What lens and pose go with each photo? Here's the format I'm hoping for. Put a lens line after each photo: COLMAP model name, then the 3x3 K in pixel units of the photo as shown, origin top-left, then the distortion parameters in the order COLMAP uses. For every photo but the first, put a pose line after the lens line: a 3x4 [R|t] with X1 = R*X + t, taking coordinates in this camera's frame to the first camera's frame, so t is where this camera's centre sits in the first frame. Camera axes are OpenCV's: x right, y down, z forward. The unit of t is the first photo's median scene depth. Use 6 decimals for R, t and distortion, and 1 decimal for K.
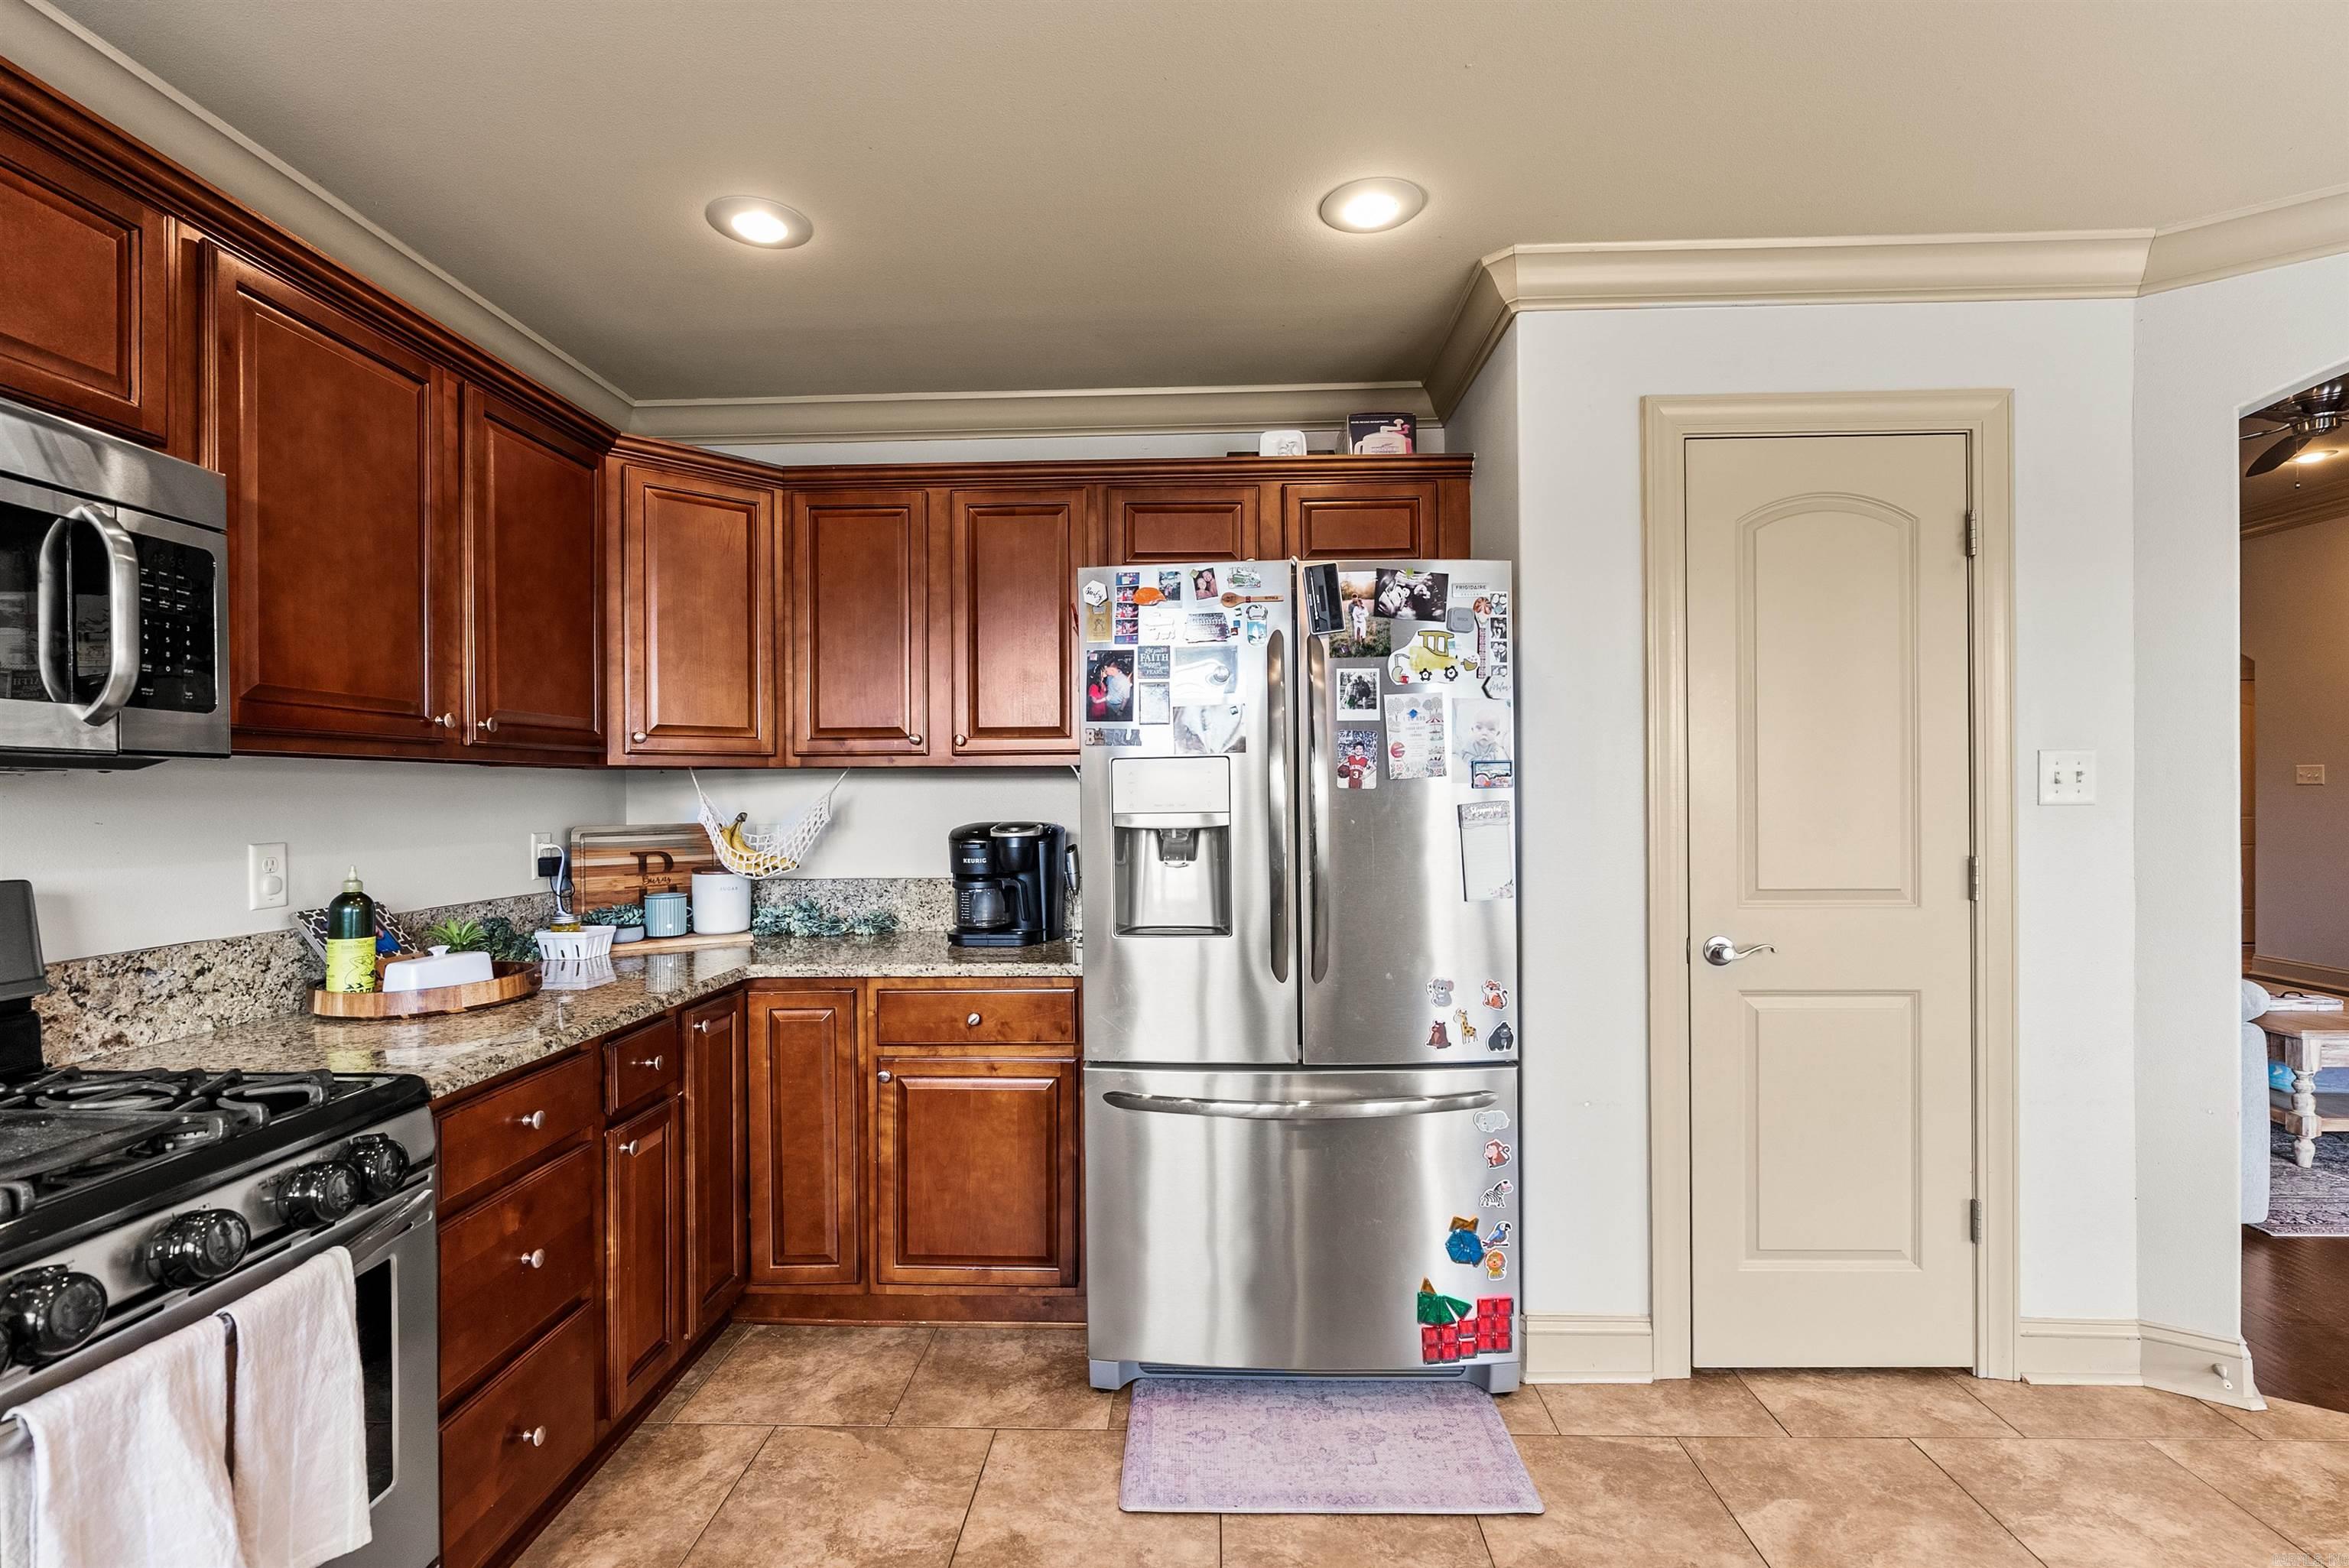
lens RADIAL K [[1072.1, 0, 1175.4], [0, 1072.1, 791.8], [0, 0, 1]] dist [-0.006268, 0.001805]
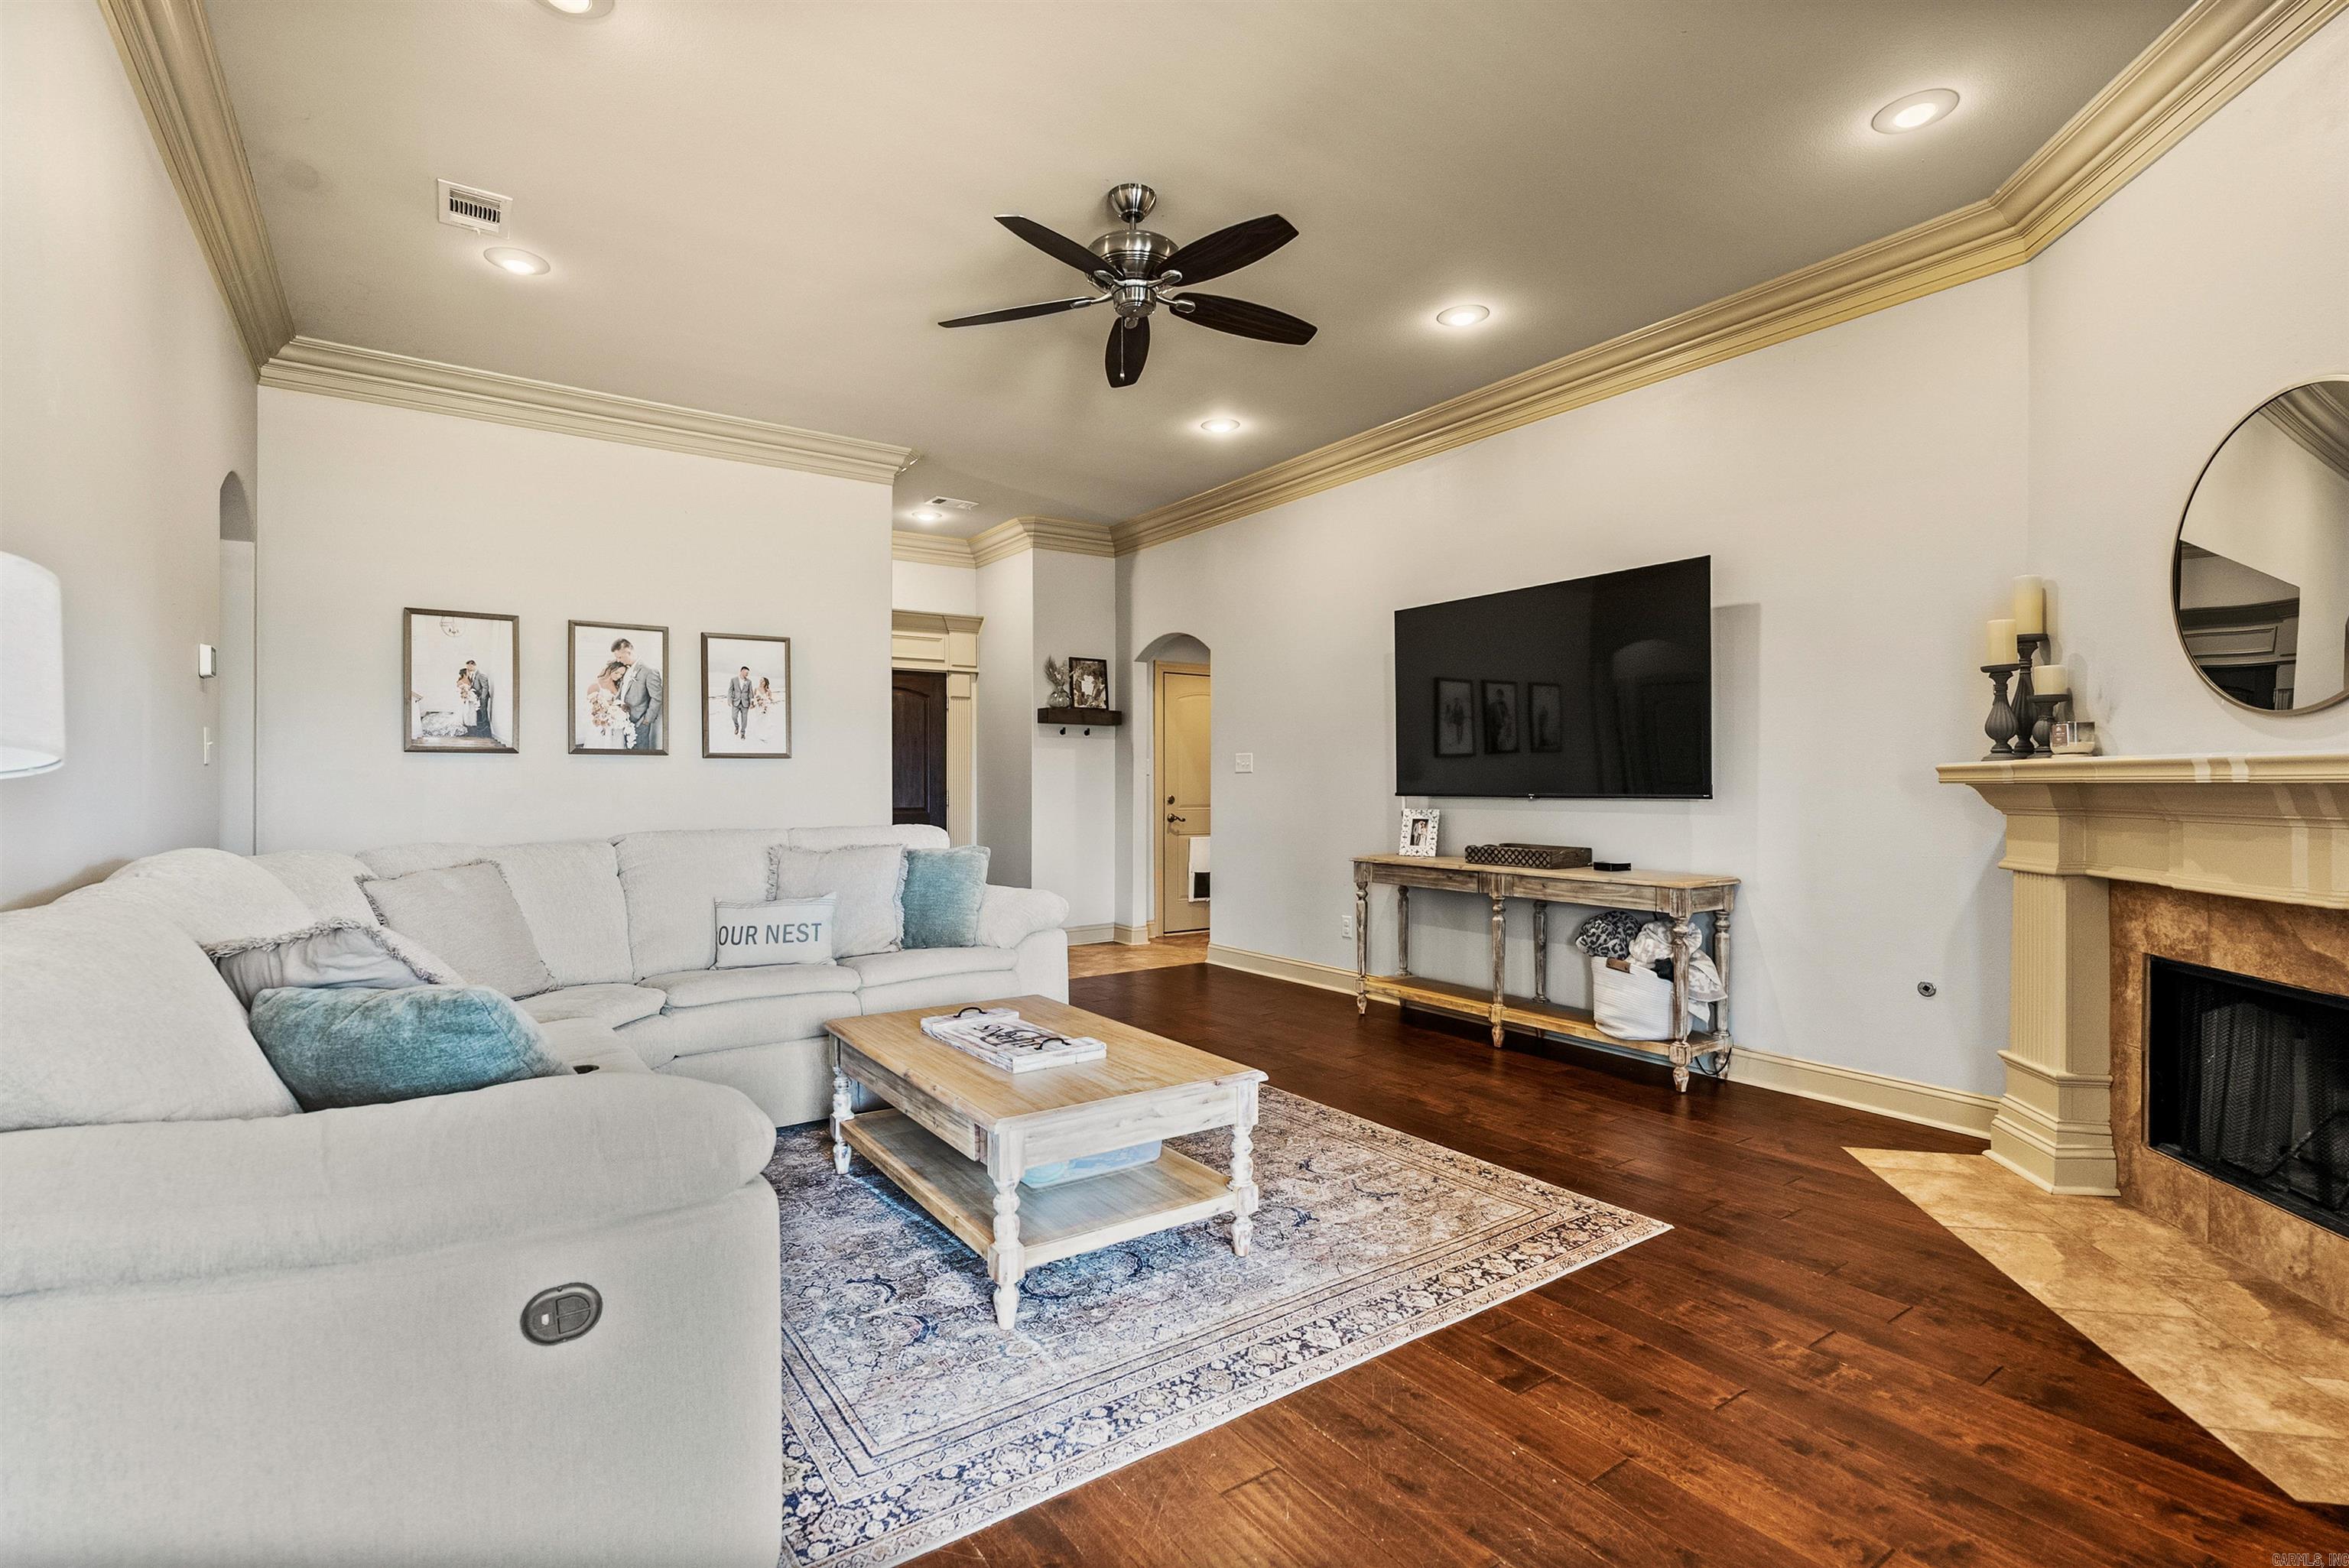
lens RADIAL K [[1072.1, 0, 1175.4], [0, 1072.1, 791.8], [0, 0, 1]] dist [-0.006268, 0.001805]
pose [[0.797973, 0.005588, 0.602668, 1.237277], [-0.005187, 0.999984, -0.002404, 0.047175], [-0.602671, -0.001208, 0.797989, 0.684162]]
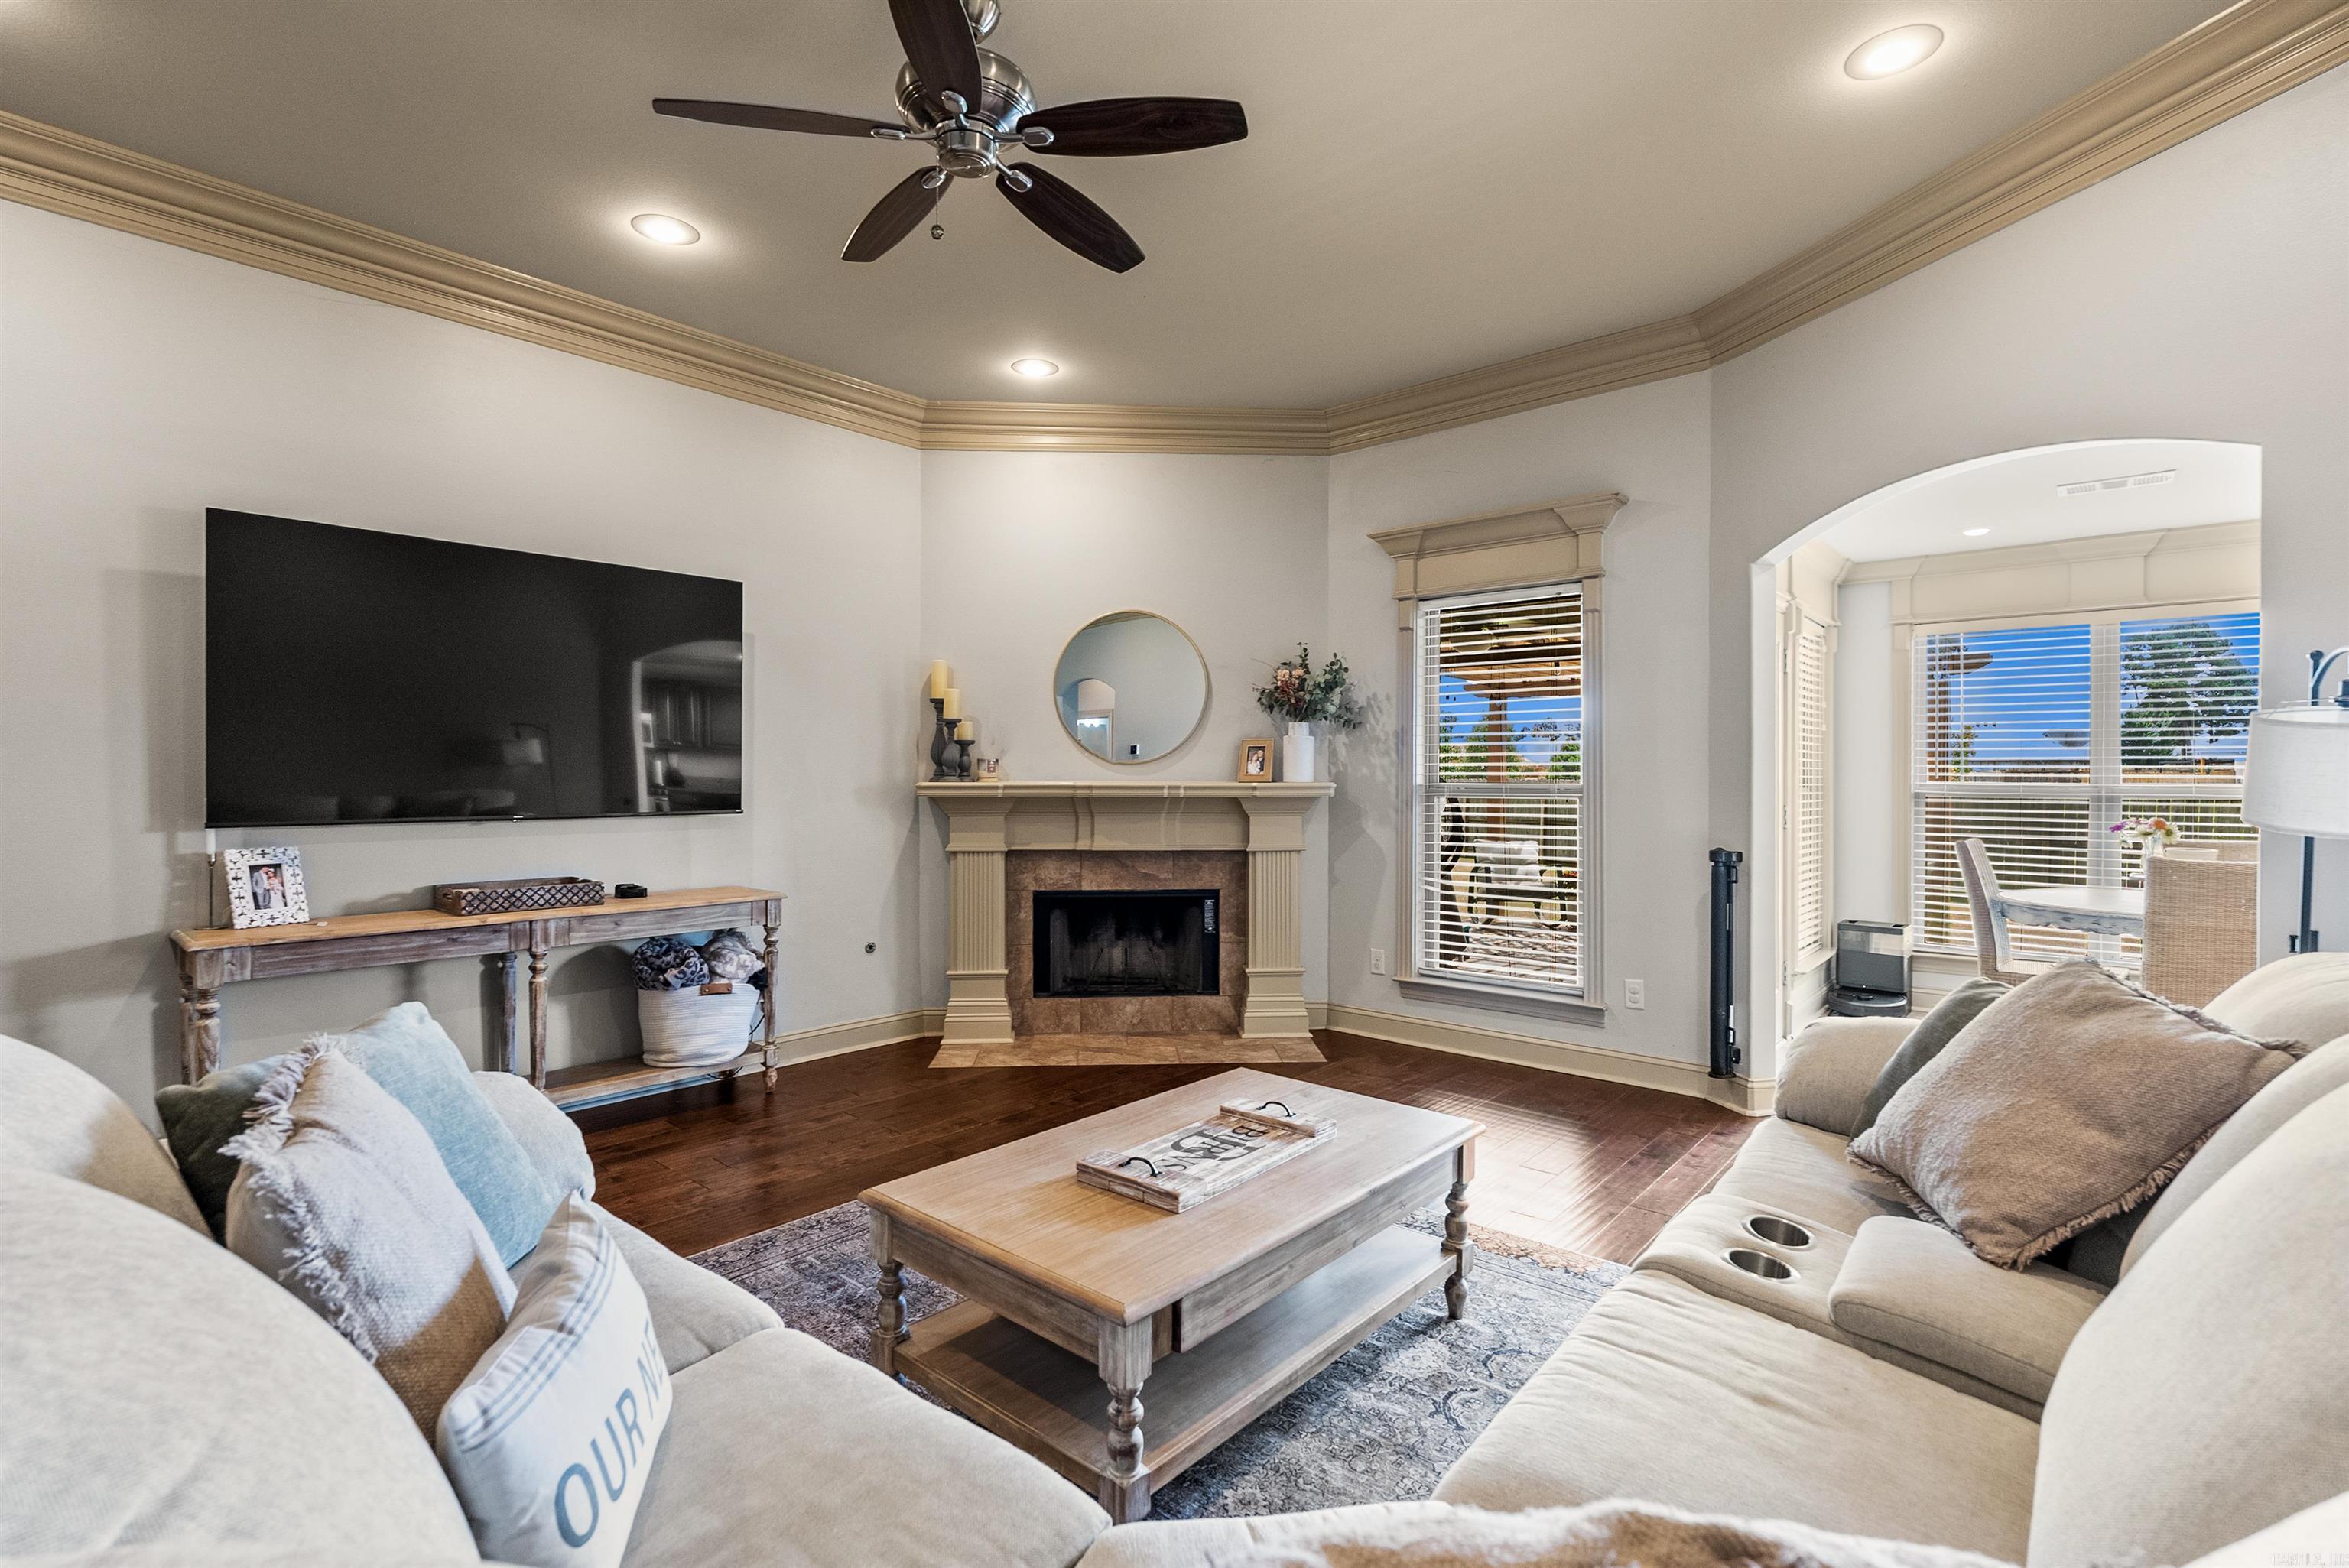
lens RADIAL K [[1081.1, 0, 1171.1], [0, 1081.1, 783.4], [0, 0, 1]] dist [-0.003795, 0.000540]
pose [[-0.777341, 0.003134, 0.629072, 1.247433], [0.007808, 0.999959, 0.004667, -0.010015], [-0.629031, 0.008540, -0.777333, 2.738402]]
